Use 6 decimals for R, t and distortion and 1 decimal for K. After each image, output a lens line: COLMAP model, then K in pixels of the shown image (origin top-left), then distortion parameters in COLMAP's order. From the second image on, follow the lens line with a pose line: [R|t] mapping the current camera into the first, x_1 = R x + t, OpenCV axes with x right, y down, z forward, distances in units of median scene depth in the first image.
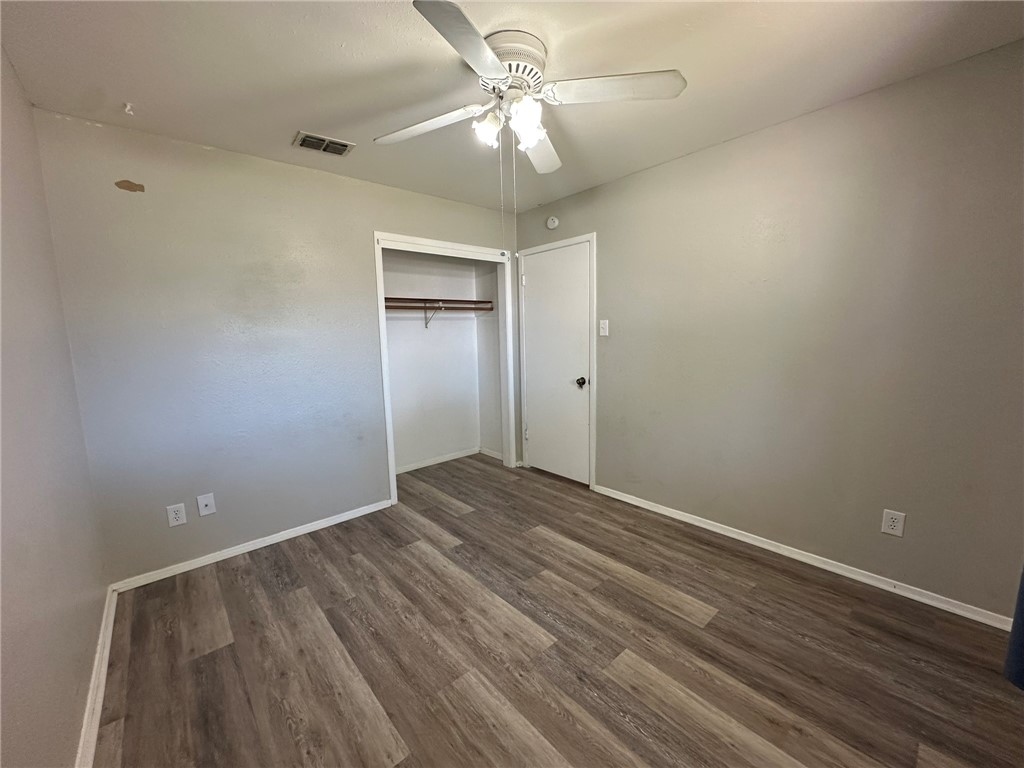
lens RADIAL K [[408.5, 0, 512.0], [0, 408.5, 384.0], [0, 0, 1]] dist [0.000270, -0.000214]
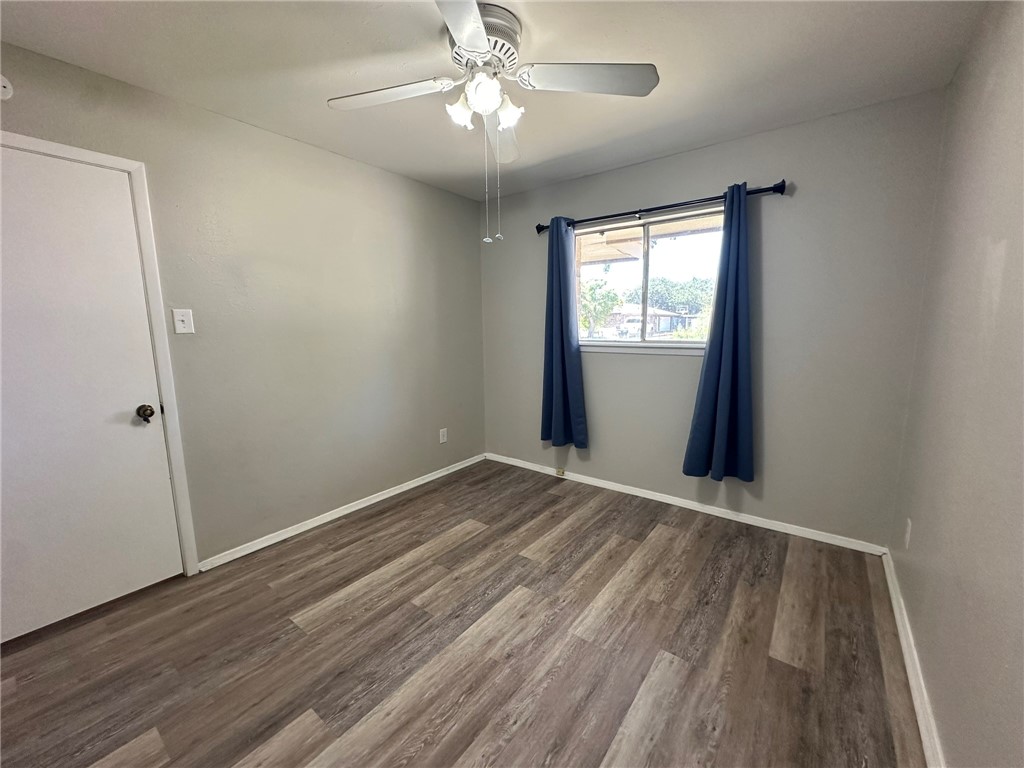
lens RADIAL K [[408.5, 0, 512.0], [0, 408.5, 384.0], [0, 0, 1]] dist [0.000270, -0.000214]
pose [[-0.193607, -0.113378, 0.974506, -0.740661], [0.140456, 0.979865, 0.141906, -0.081749], [-0.970973, 0.164349, -0.173784, 0.874291]]
